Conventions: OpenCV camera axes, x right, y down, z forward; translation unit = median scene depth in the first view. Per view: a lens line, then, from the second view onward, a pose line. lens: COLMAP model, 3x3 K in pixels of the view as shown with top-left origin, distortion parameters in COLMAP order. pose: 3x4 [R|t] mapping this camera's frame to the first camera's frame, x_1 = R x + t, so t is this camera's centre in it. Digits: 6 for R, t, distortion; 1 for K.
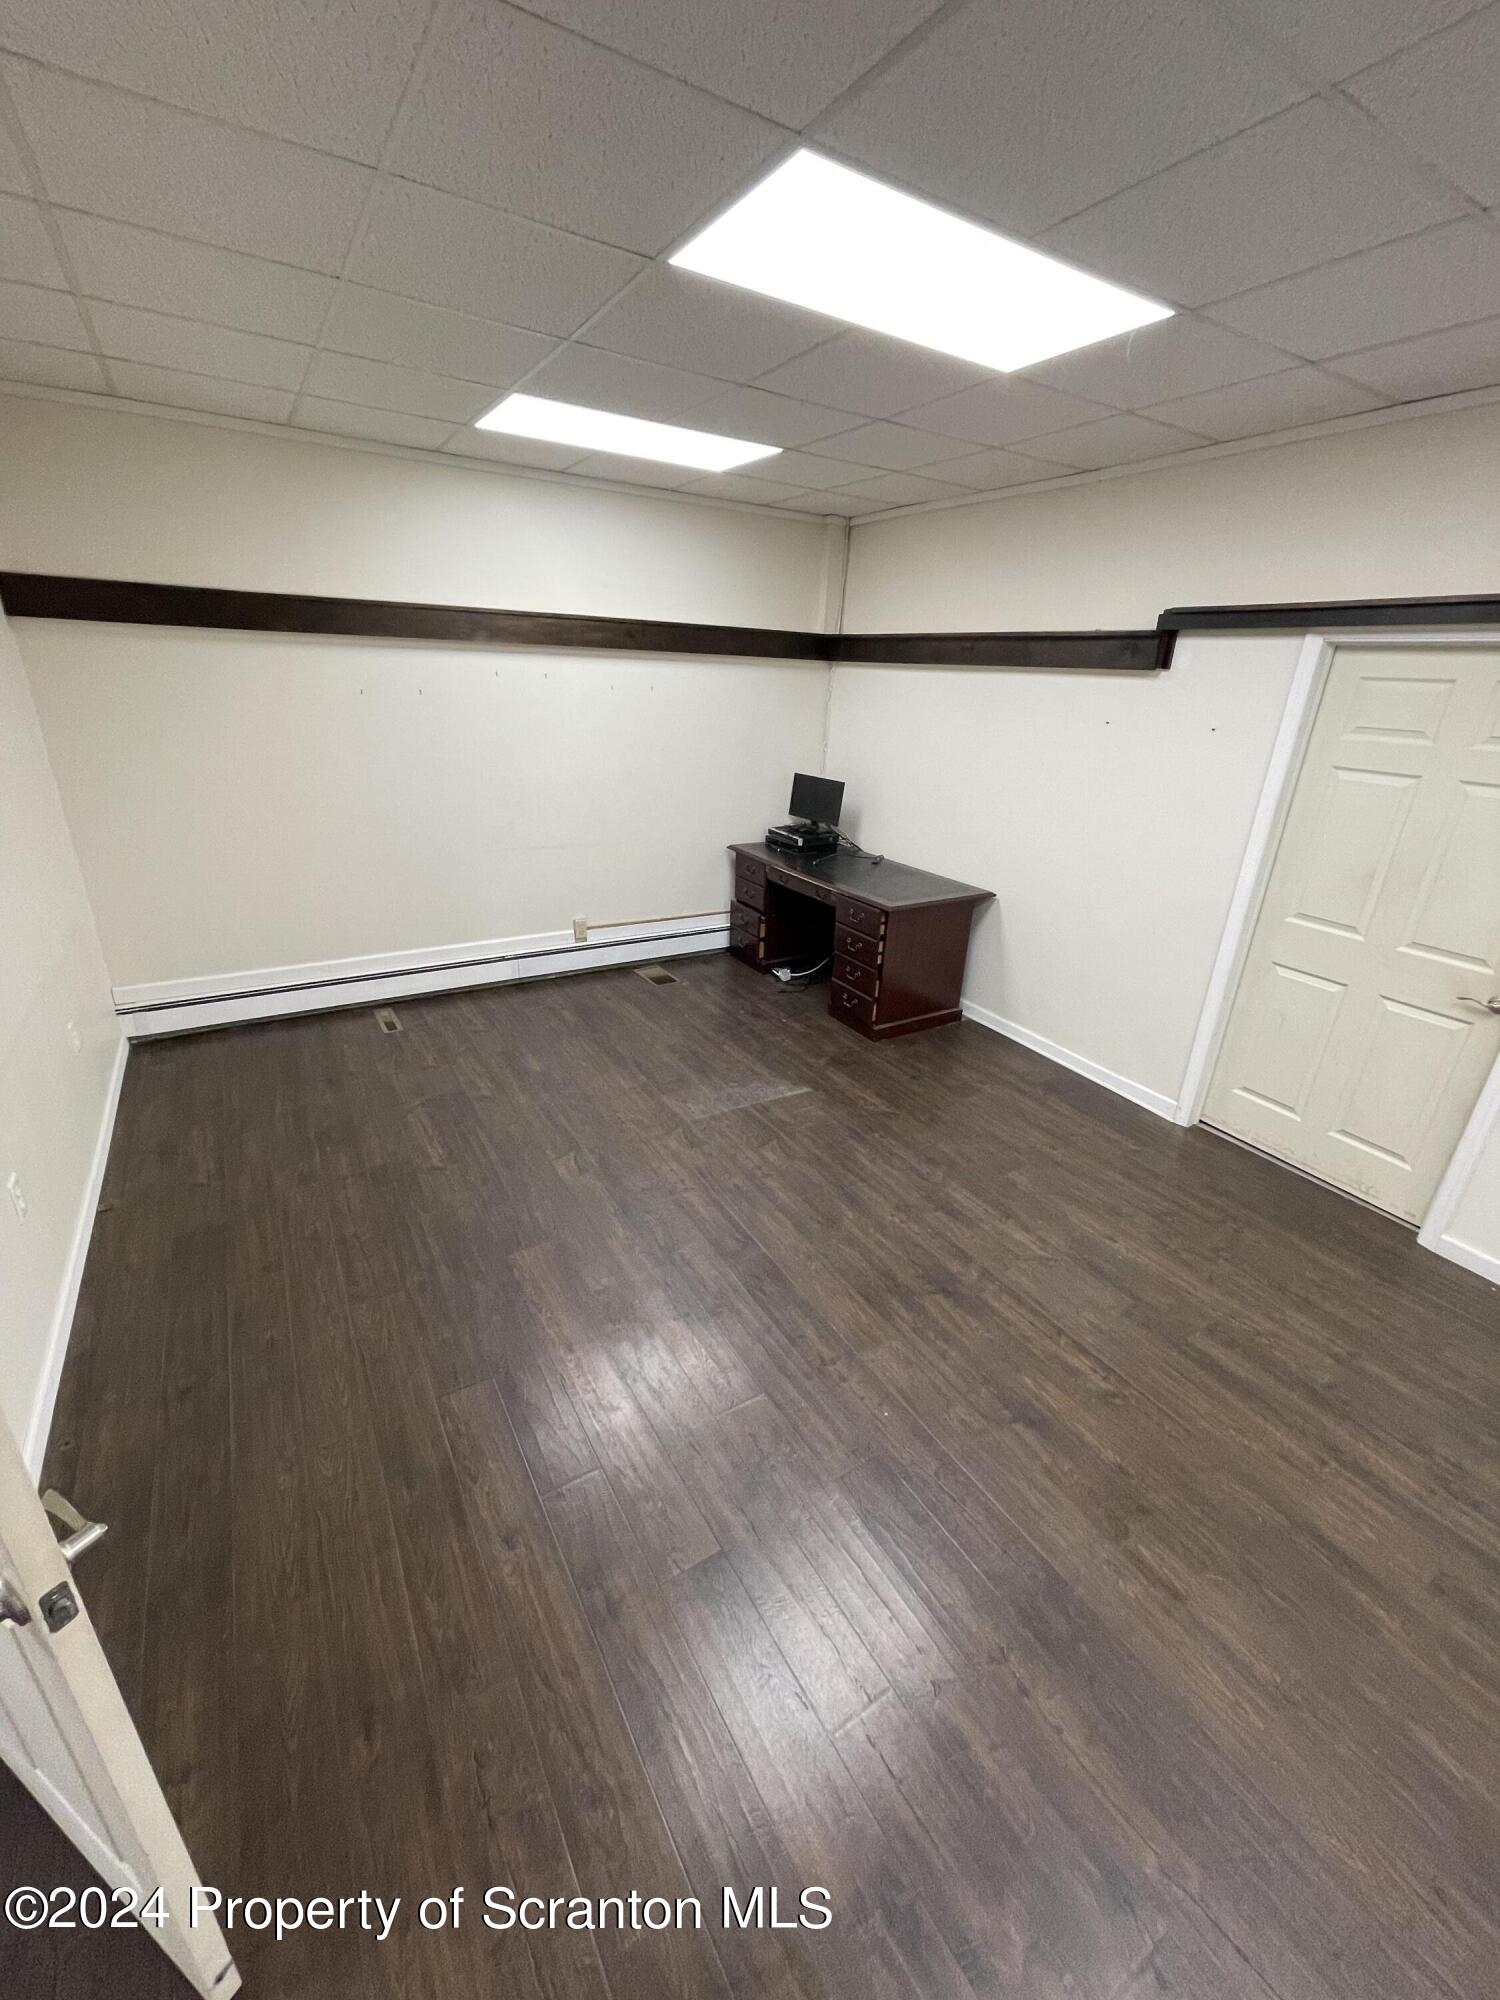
lens RADIAL K [[809.1, 0, 758.0], [0, 809.1, 995.2], [0, 0, 1]] dist [0.003675, -0.002403]
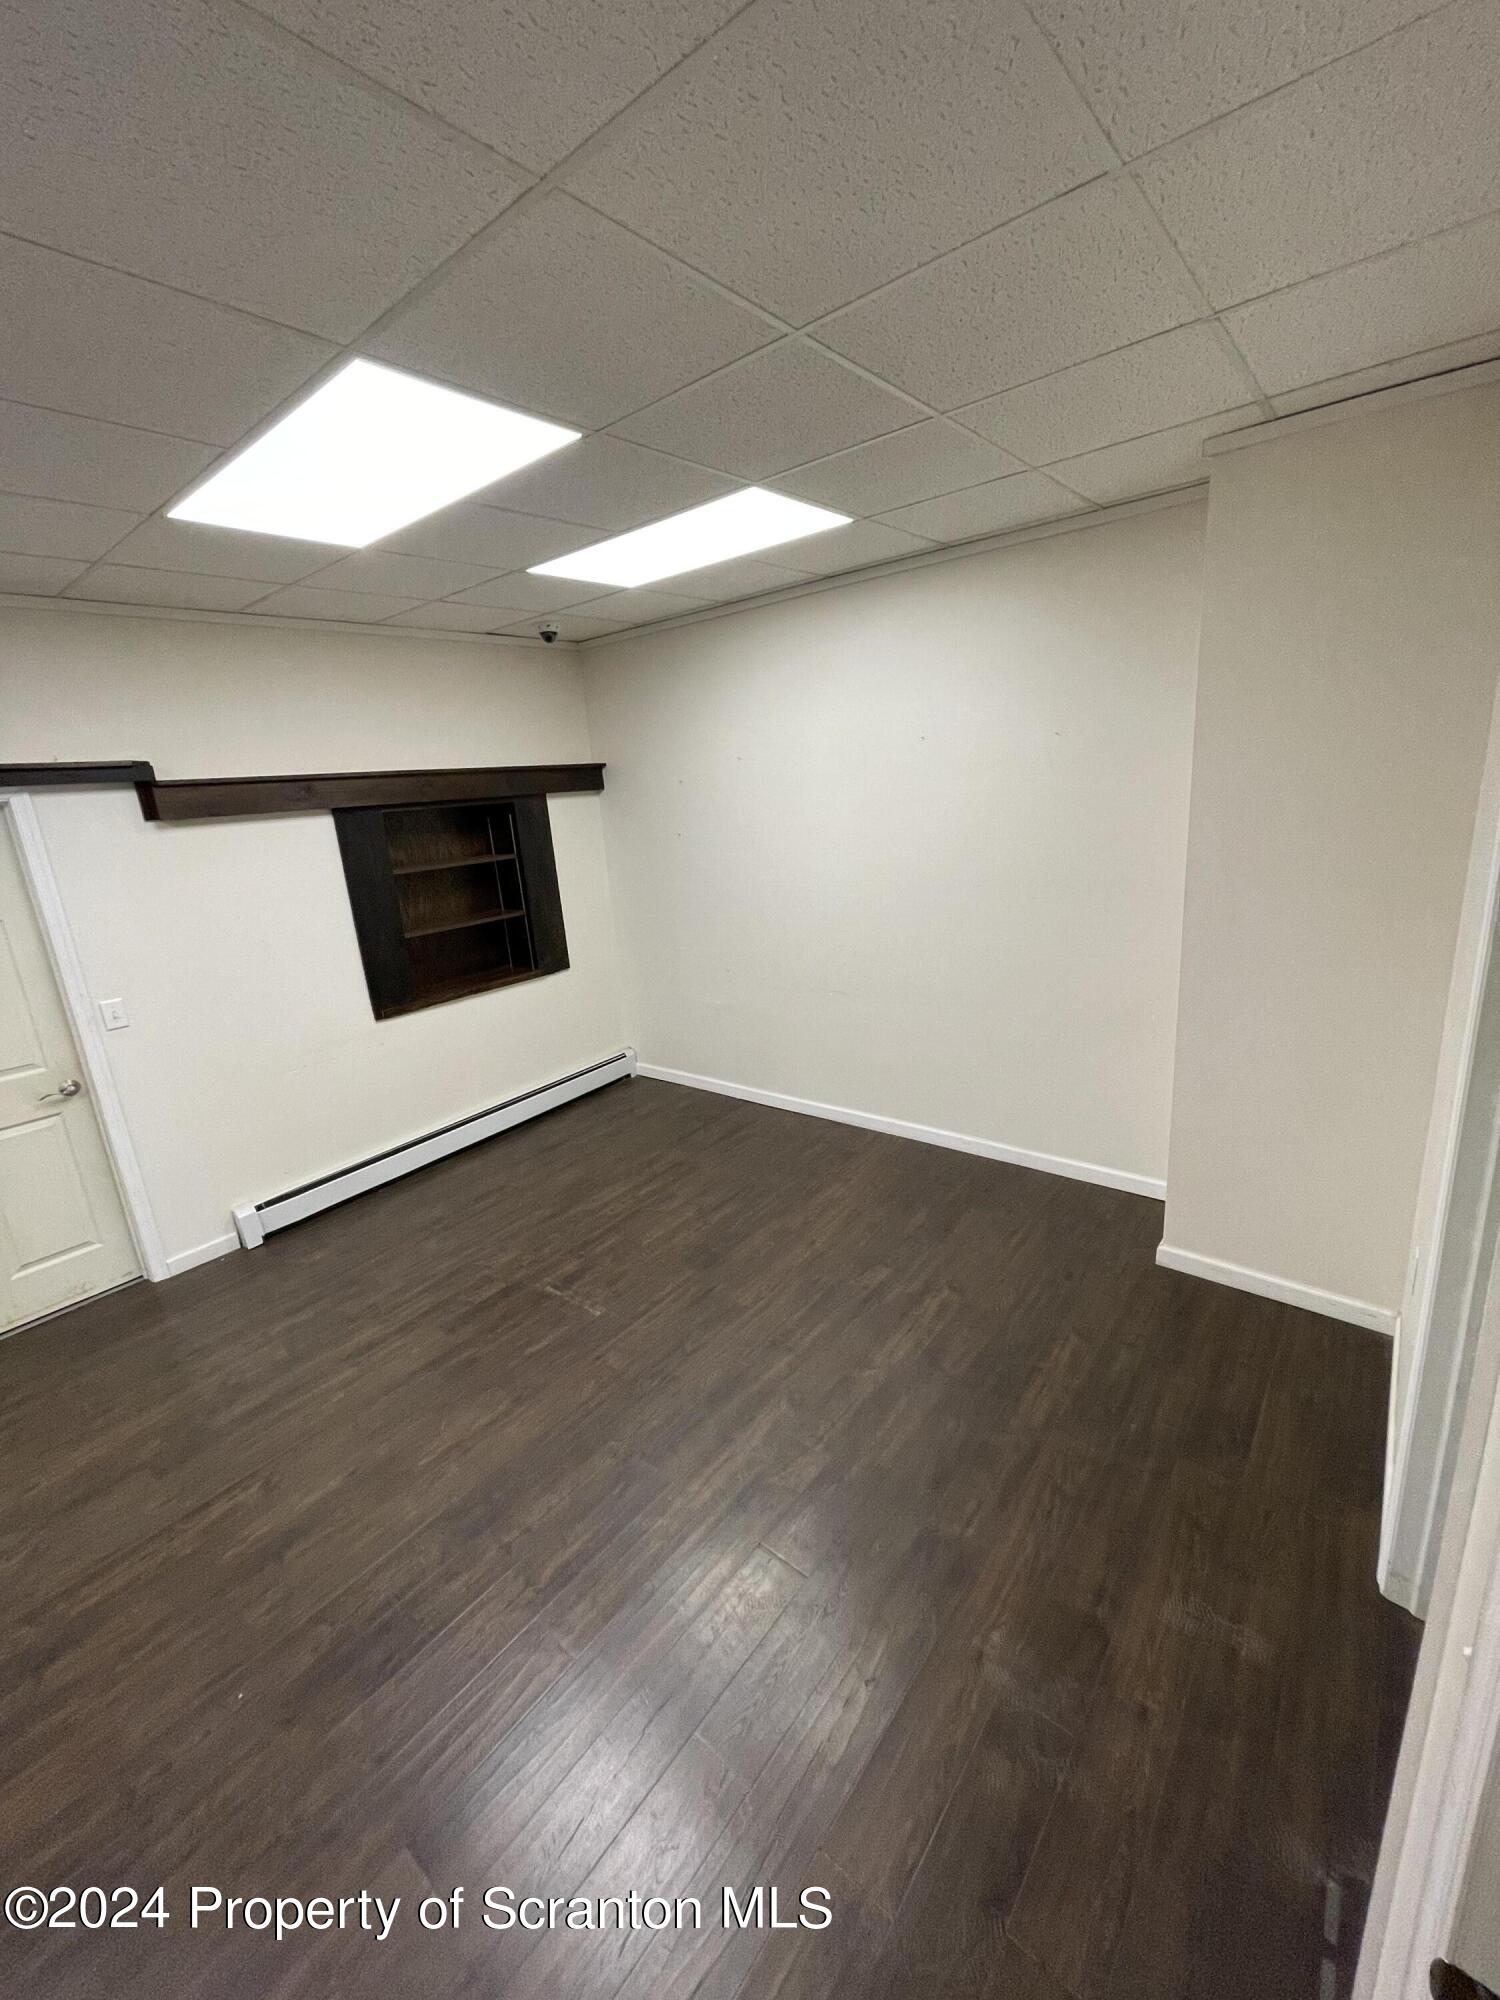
lens RADIAL K [[809.1, 0, 752.5], [0, 809.1, 994.8], [0, 0, 1]] dist [0.003675, -0.002403]
pose [[-0.319821, -0.258875, 0.911427, -0.498892], [0.407163, 0.831047, 0.378918, -0.157095], [-0.855531, 0.492285, -0.160382, 0.280885]]
